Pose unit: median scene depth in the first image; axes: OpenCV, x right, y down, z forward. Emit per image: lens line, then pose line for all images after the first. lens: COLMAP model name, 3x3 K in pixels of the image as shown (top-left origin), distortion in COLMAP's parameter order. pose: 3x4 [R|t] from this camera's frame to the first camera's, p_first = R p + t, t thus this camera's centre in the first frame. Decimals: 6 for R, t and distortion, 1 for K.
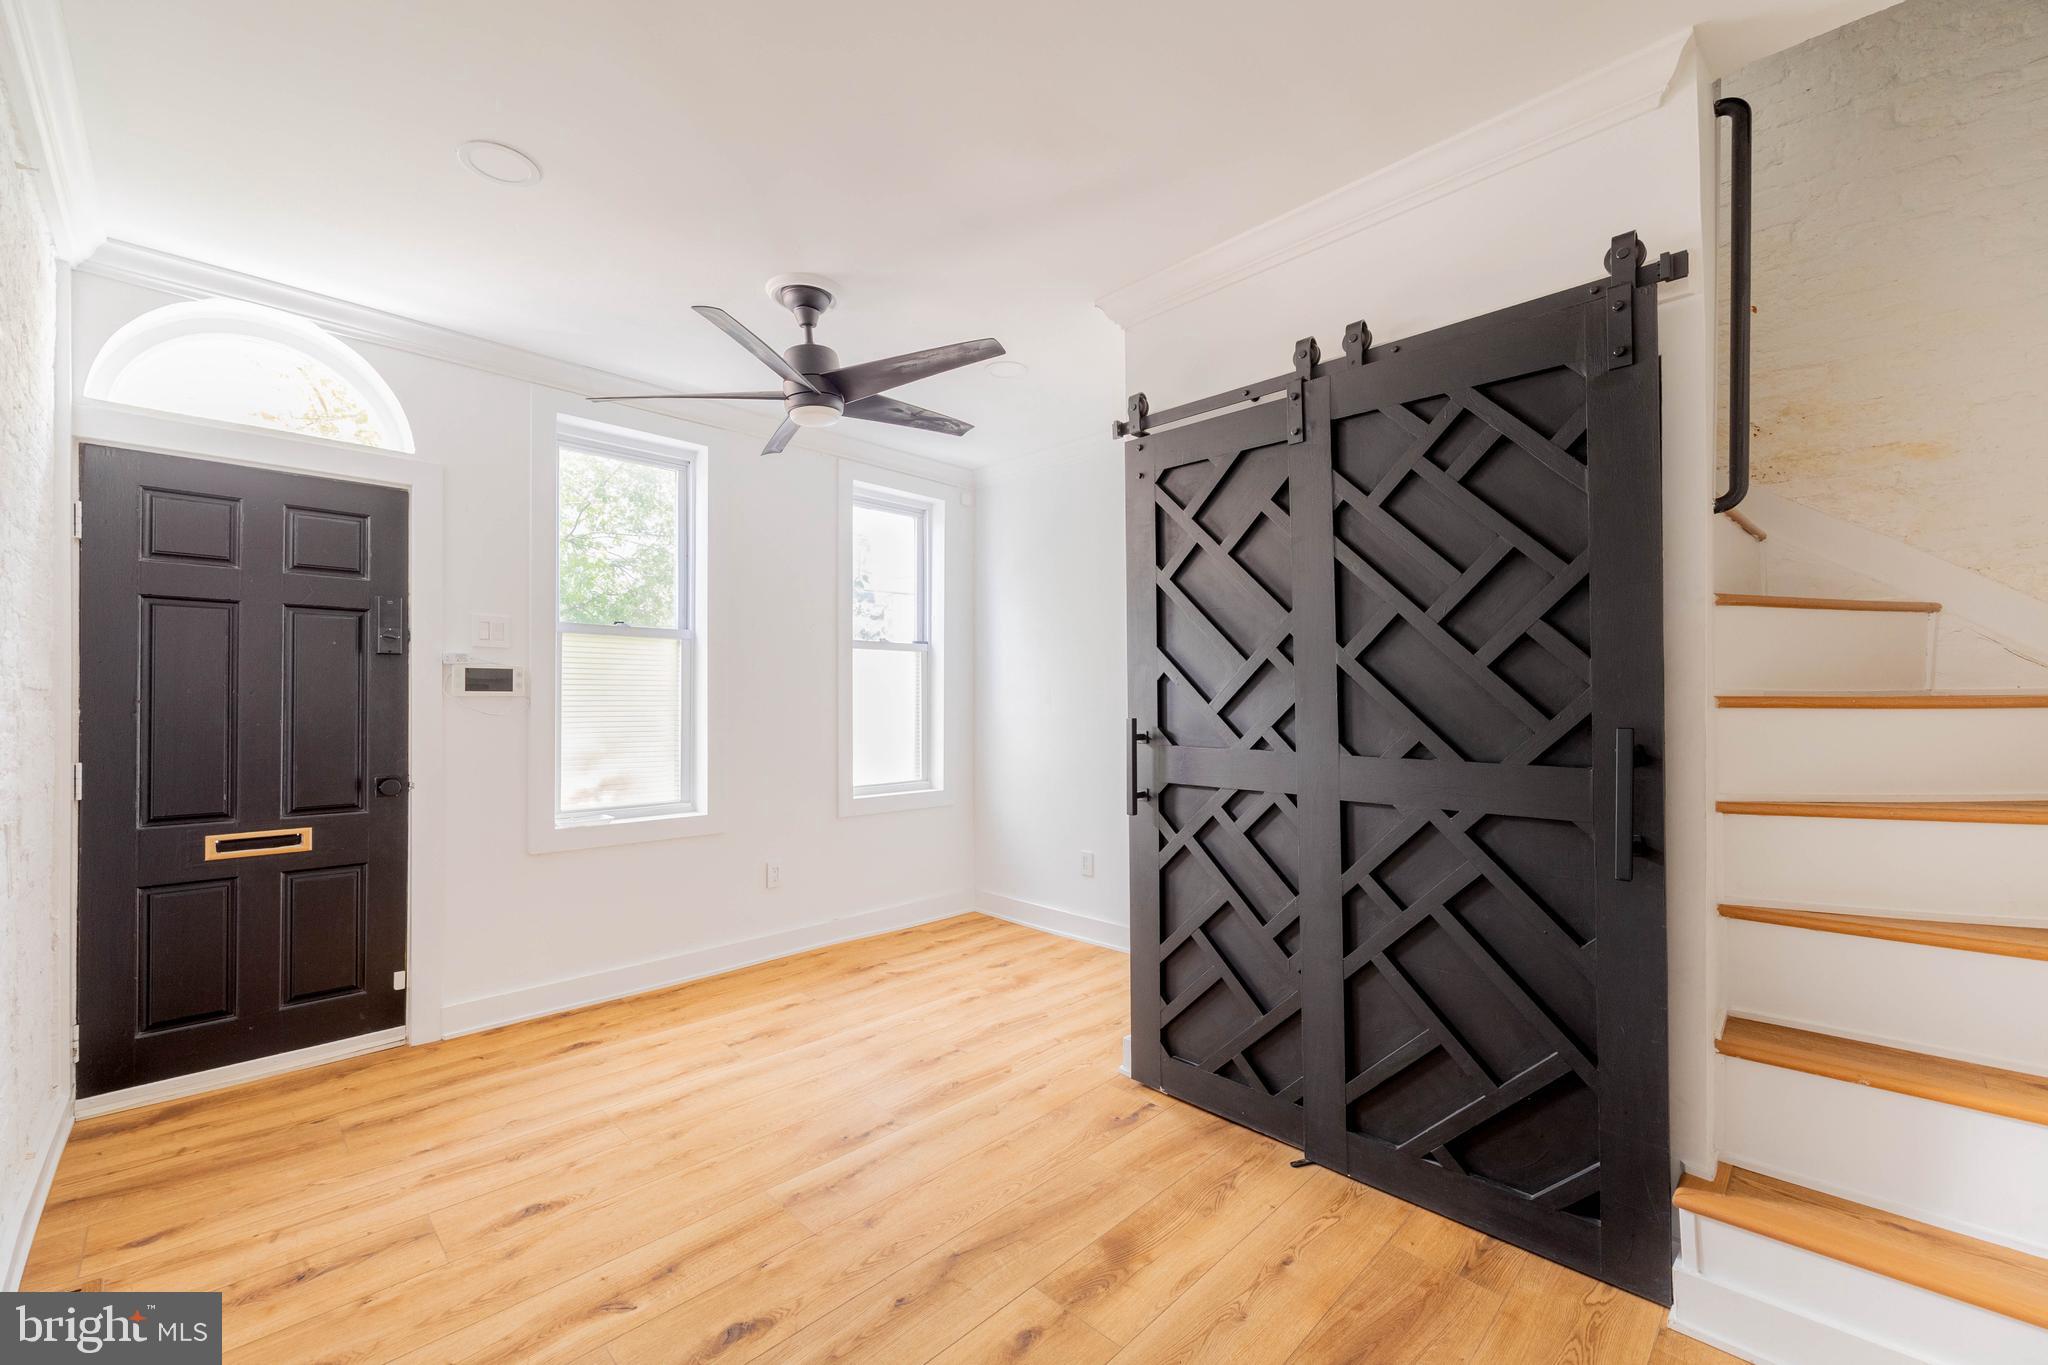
lens RADIAL K [[844.0, 0, 1016.7], [0, 844.0, 693.9], [0, 0, 1]] dist [0.002873, 0.000275]
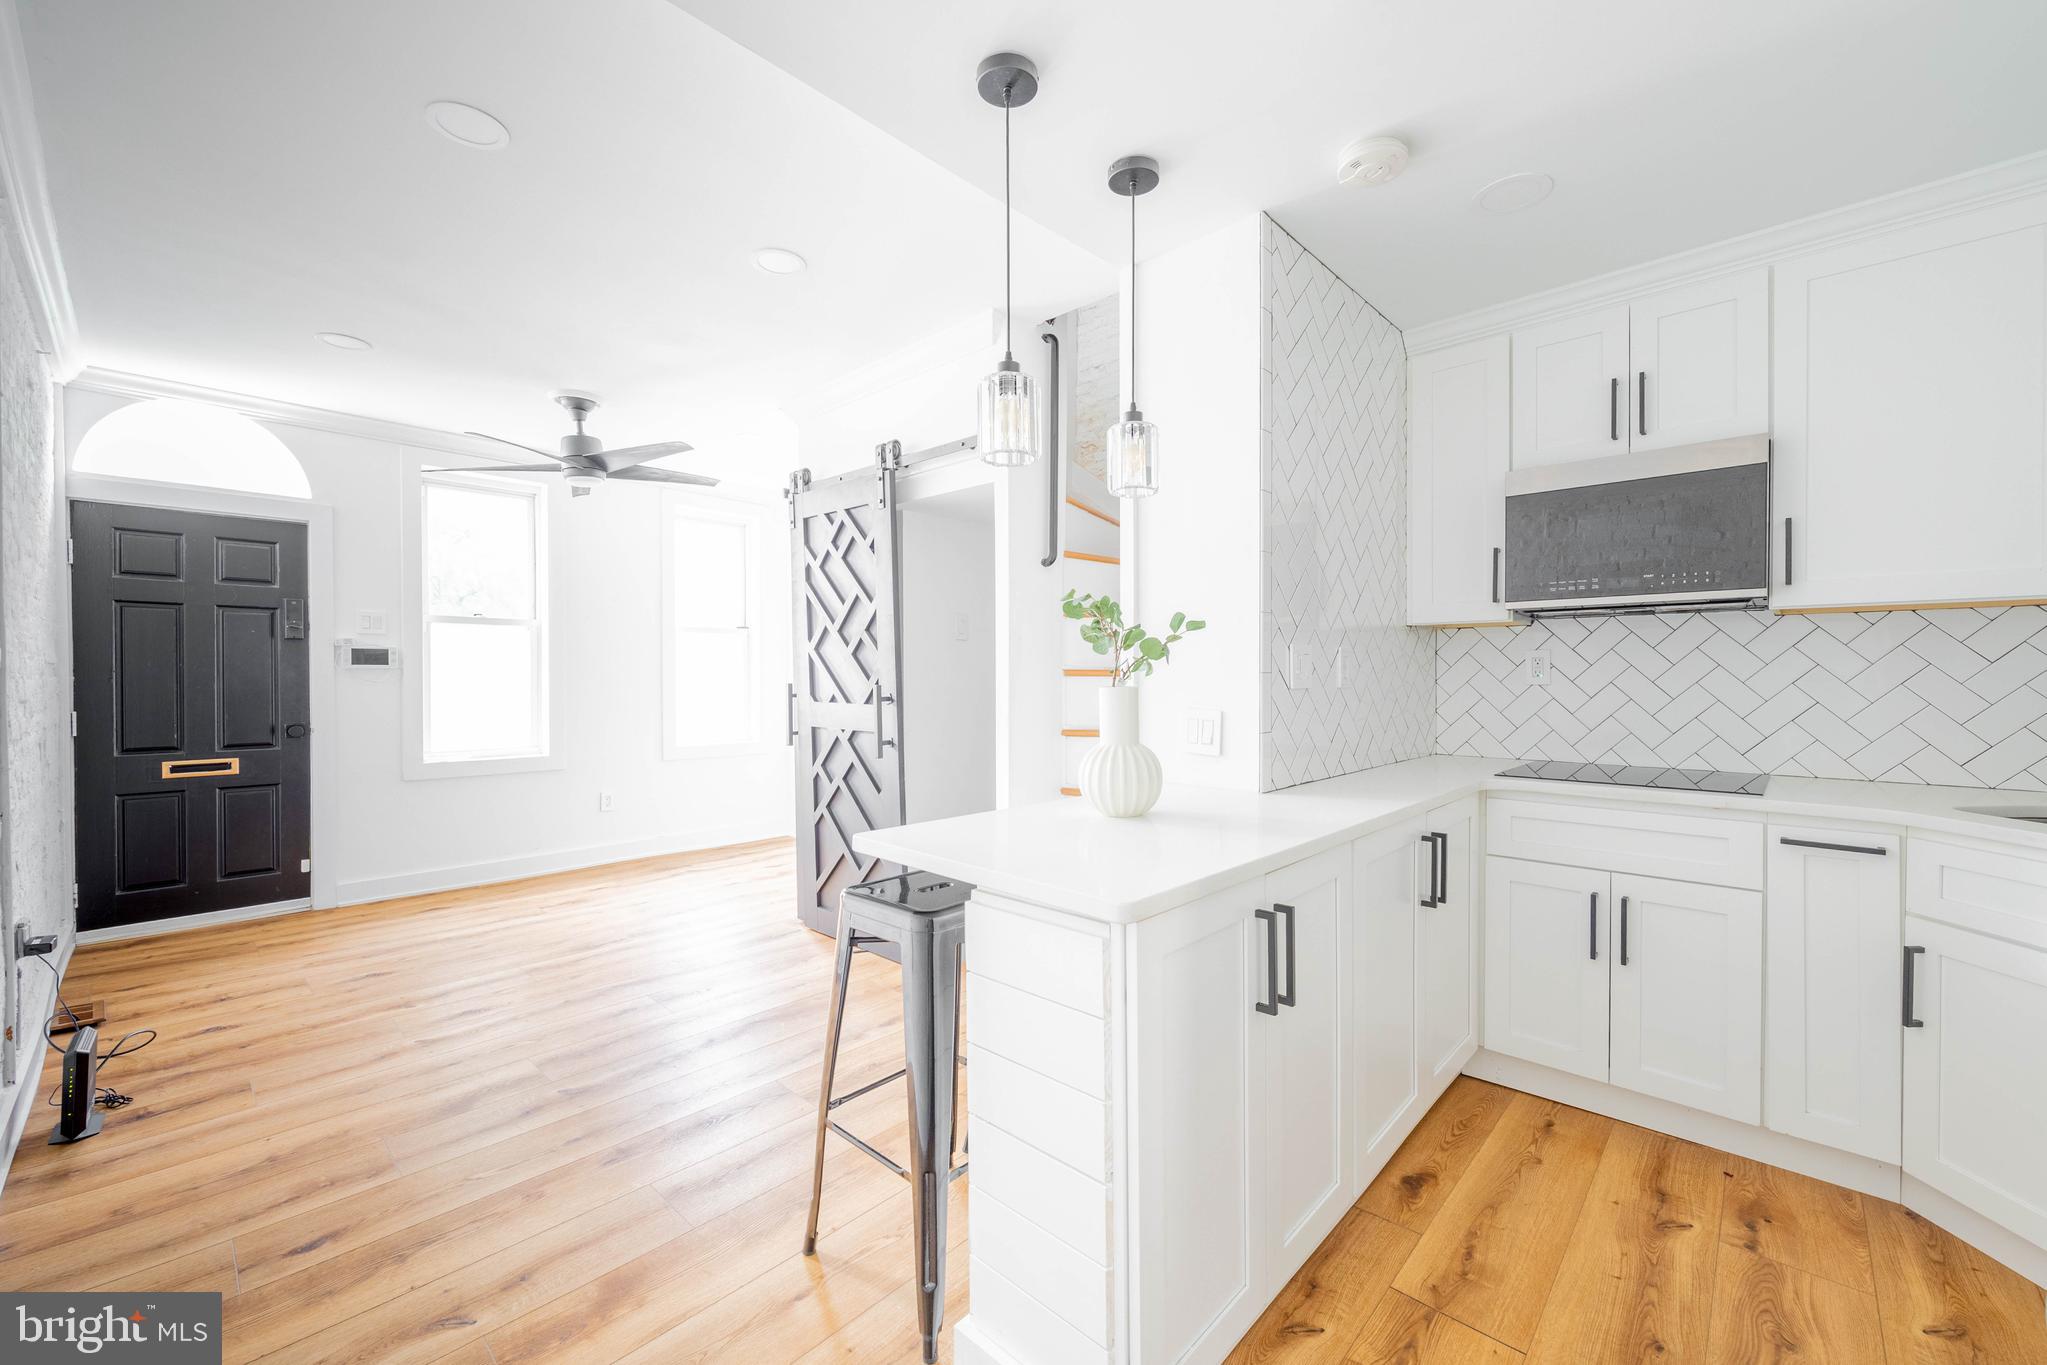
lens RADIAL K [[843.6, 0, 1052.5], [0, 843.6, 682.6], [0, 0, 1]] dist [0.002873, 0.000275]
pose [[0.998923, 0.001090, 0.046389, 0.525976], [-0.001940, 0.999831, 0.018282, -0.001955], [-0.046361, -0.018352, 0.998756, -0.545896]]
